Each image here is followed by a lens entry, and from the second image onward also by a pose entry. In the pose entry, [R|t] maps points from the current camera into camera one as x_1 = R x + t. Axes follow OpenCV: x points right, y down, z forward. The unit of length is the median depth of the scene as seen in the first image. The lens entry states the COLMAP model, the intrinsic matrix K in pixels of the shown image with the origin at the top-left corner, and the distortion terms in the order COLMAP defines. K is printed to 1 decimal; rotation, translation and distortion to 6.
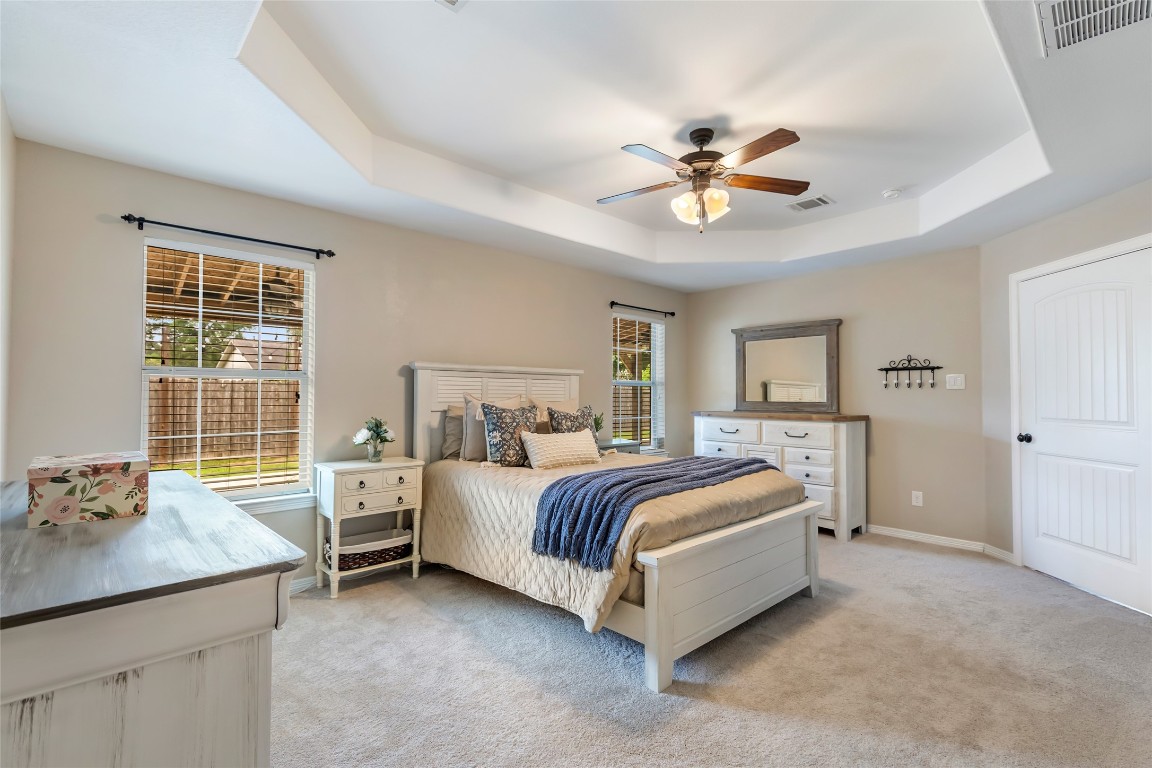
lens RADIAL K [[516.9, 0, 573.4], [0, 516.9, 386.3], [0, 0, 1]] dist [-0.014238, -0.000413]
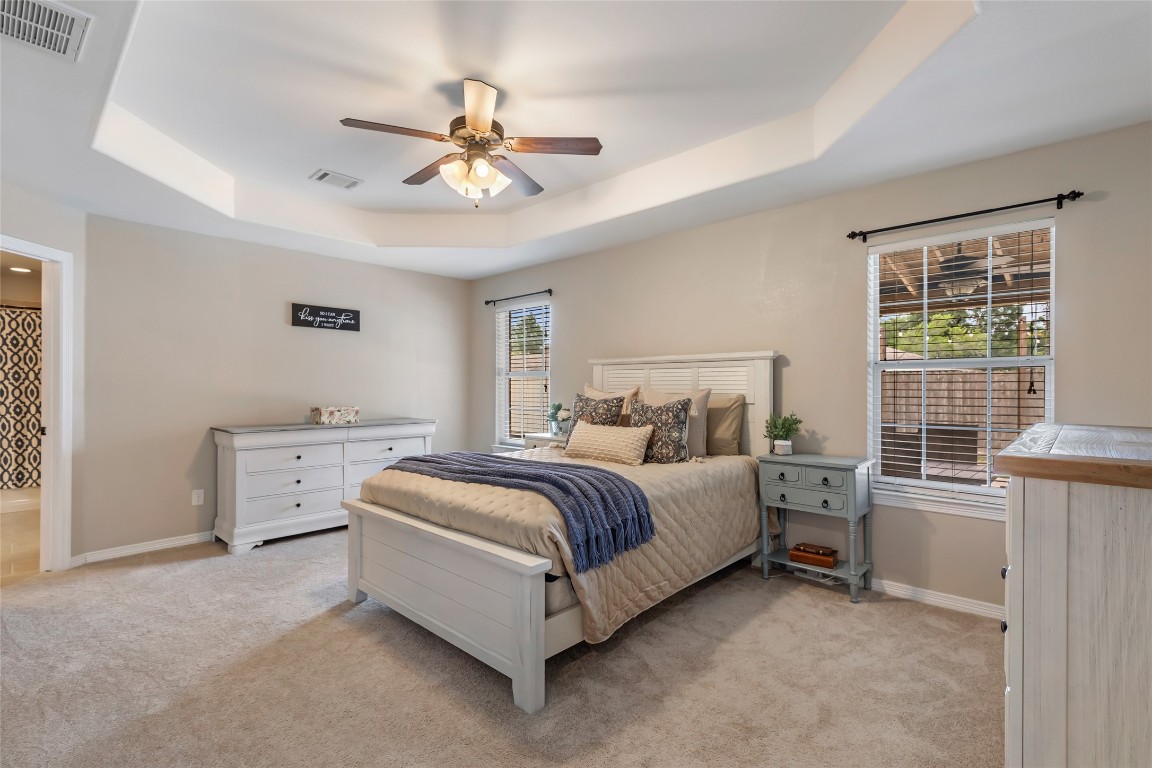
lens RADIAL K [[526.7, 0, 572.3], [0, 526.7, 386.0], [0, 0, 1]] dist [-0.004073, -0.000098]
pose [[0.082251, -0.005711, -0.996595, 0.276566], [0.021970, 0.999751, -0.003916, 0.005583], [0.996369, -0.021573, 0.082356, 0.252791]]
